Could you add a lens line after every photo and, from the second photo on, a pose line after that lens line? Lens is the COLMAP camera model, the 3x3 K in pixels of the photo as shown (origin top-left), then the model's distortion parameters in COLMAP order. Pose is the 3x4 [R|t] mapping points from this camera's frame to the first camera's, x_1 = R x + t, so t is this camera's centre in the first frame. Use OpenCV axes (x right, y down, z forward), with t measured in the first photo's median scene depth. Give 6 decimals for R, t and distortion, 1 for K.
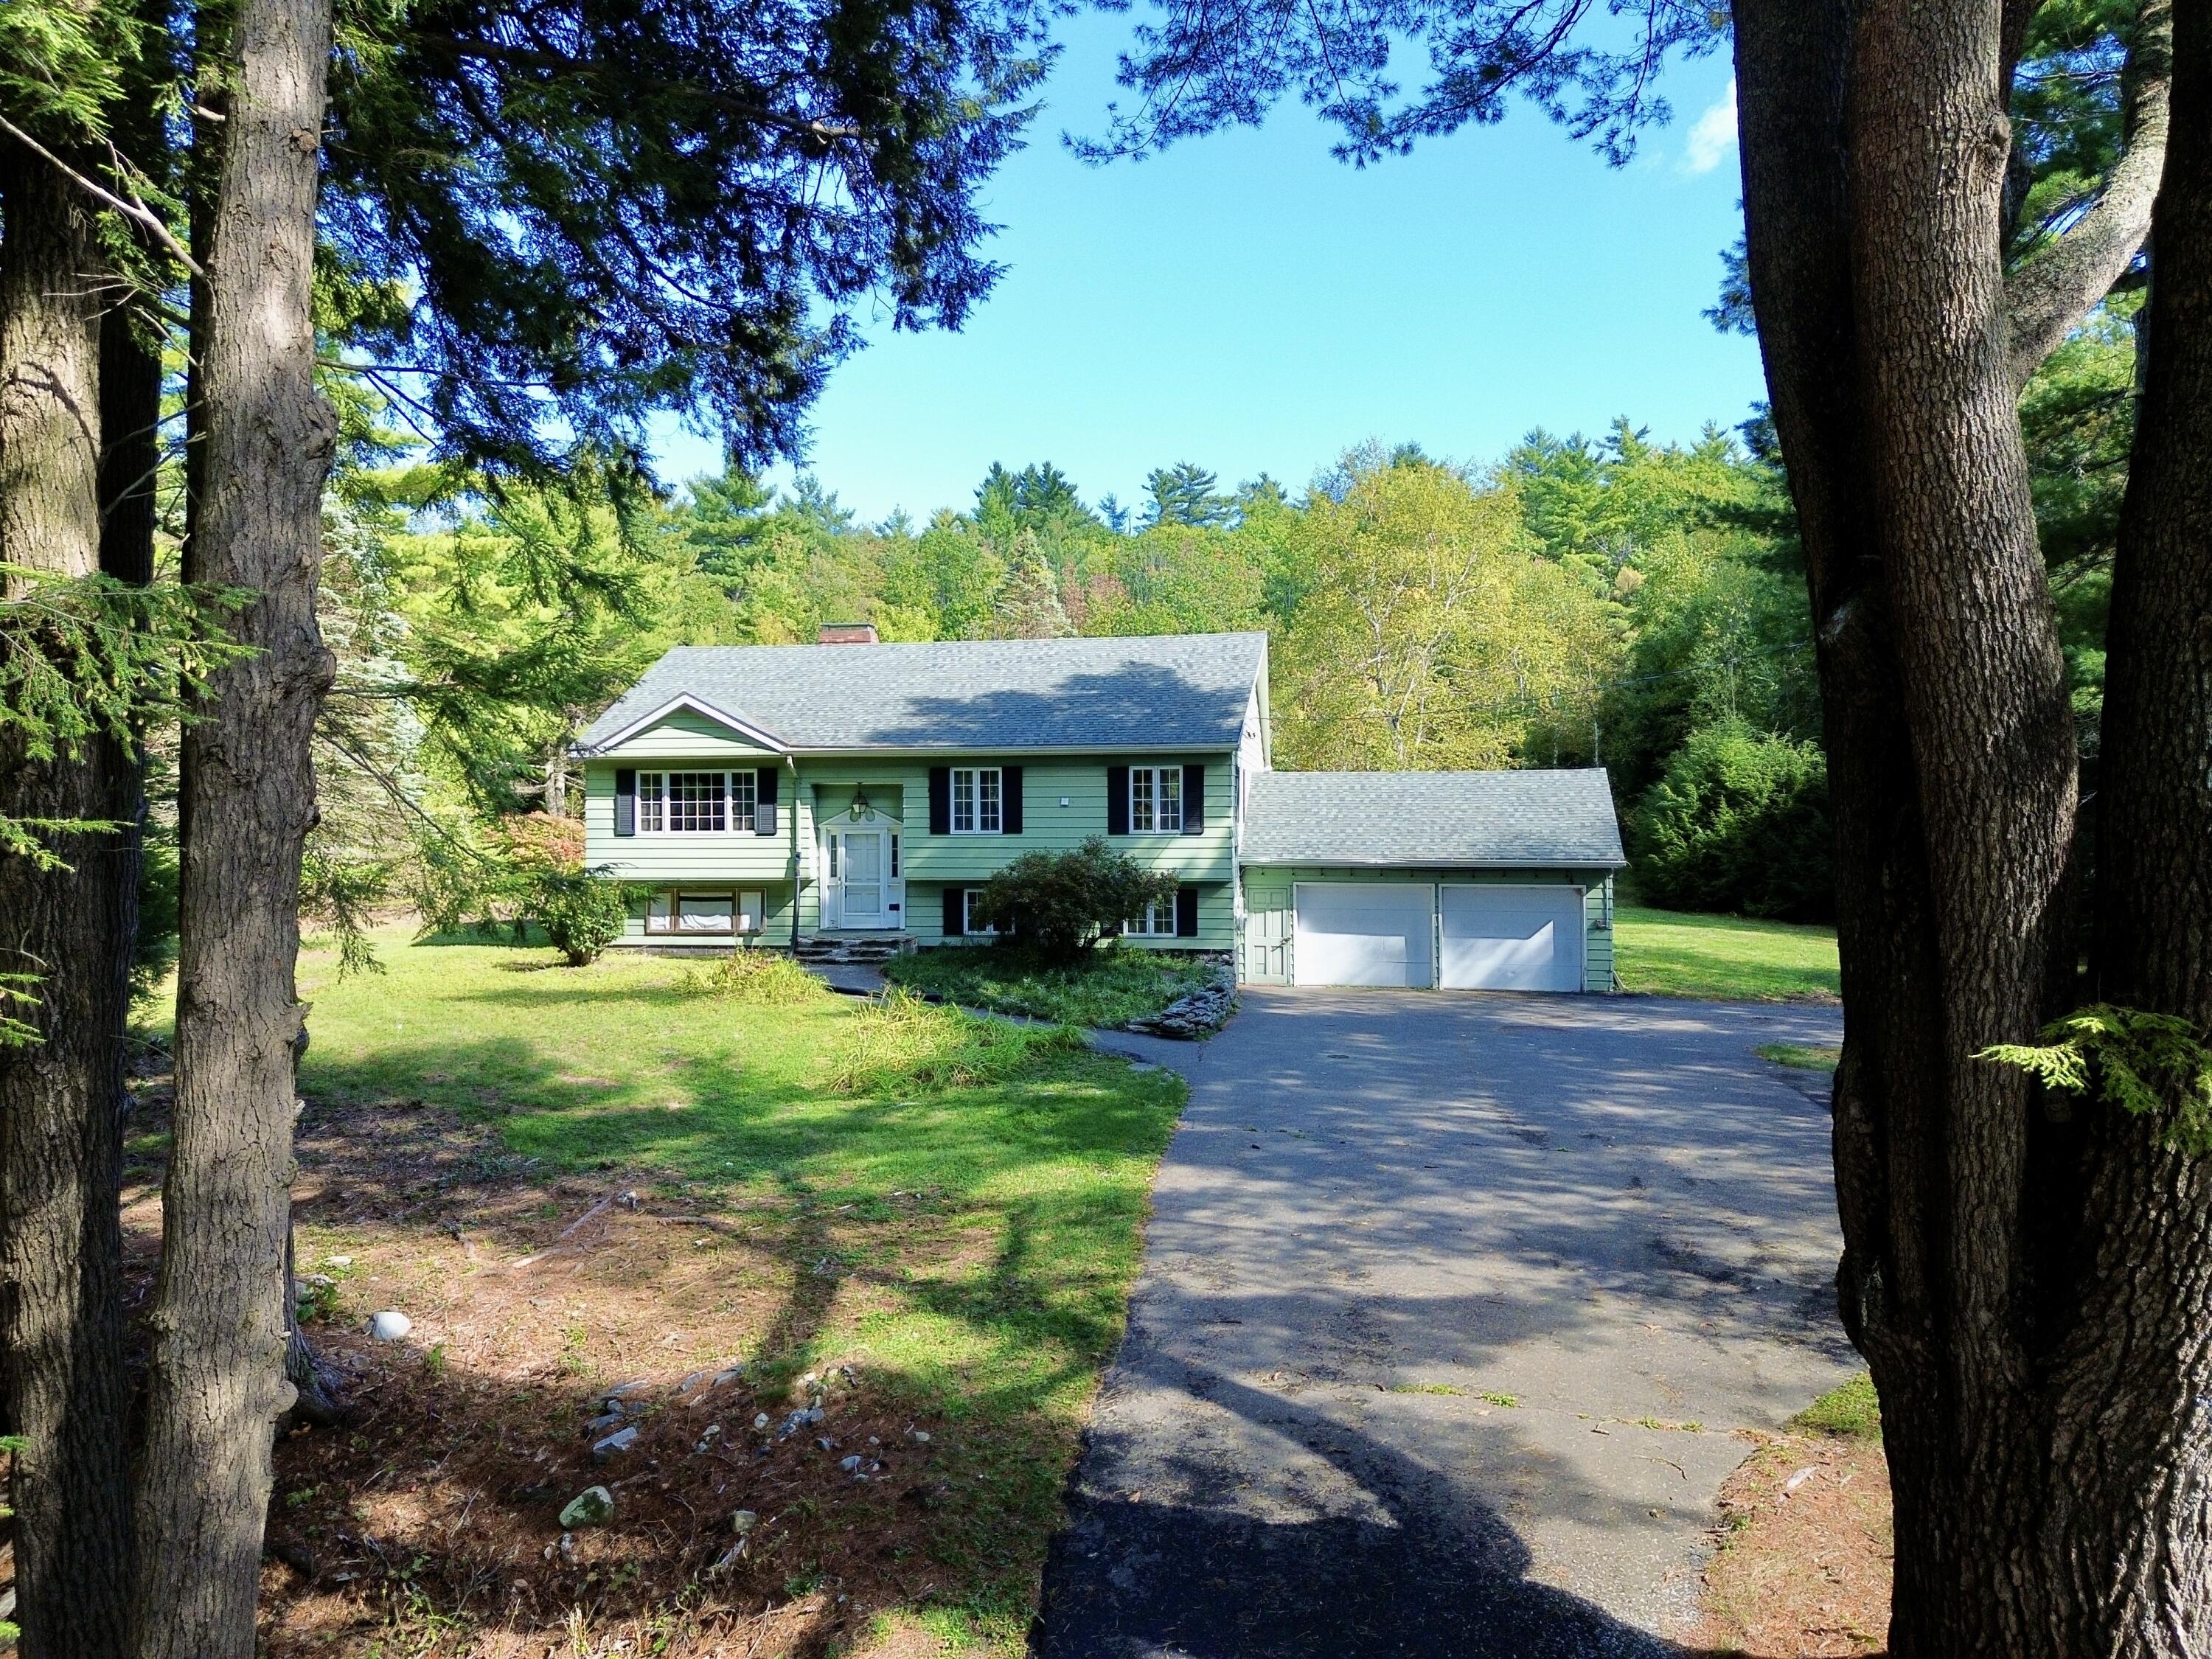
lens RADIAL K [[1546.6, 0, 1105.4], [0, 1546.6, 819.8], [0, 0, 1]] dist [0.195146, -0.000153]
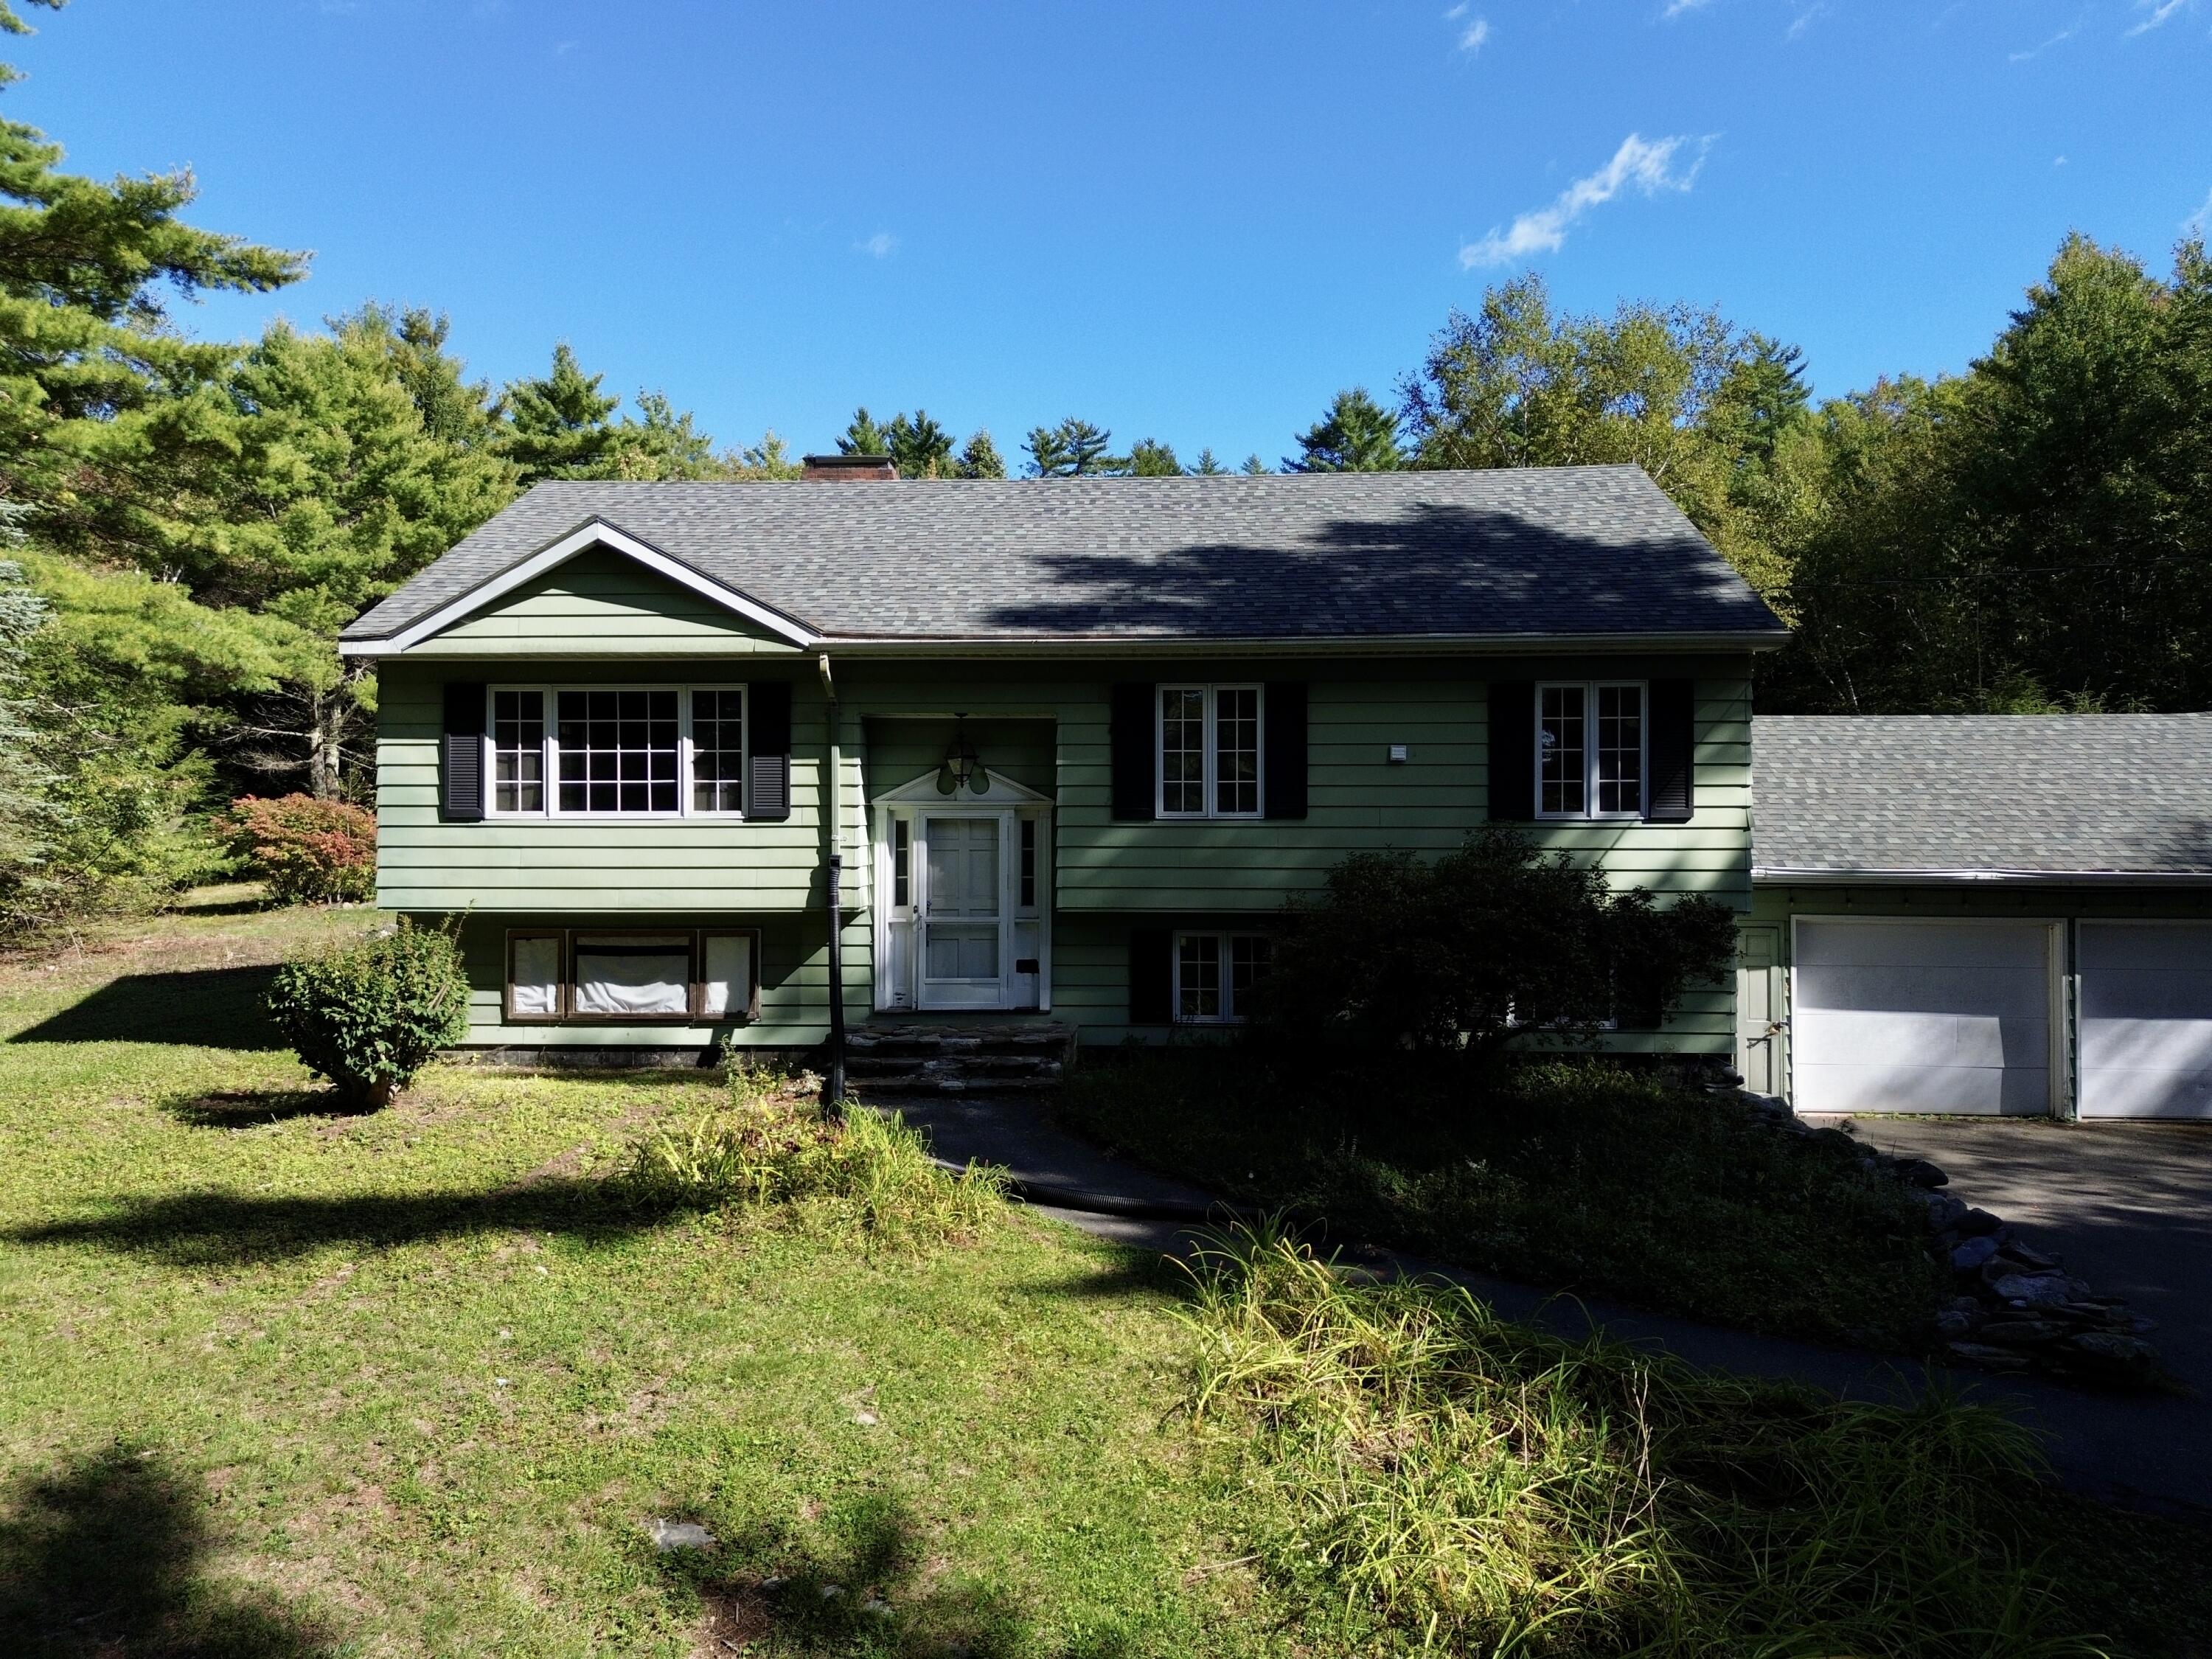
lens RADIAL K [[1533.9, 0, 1106.0], [0, 1533.9, 829.5], [0, 0, 1]] dist [0.082317, 0.000128]
pose [[0.992197, 0.003574, 0.124632, -0.171529], [-0.004225, 0.999979, 0.004961, 0.009963], [-0.124612, -0.005449, 0.992191, 0.510042]]
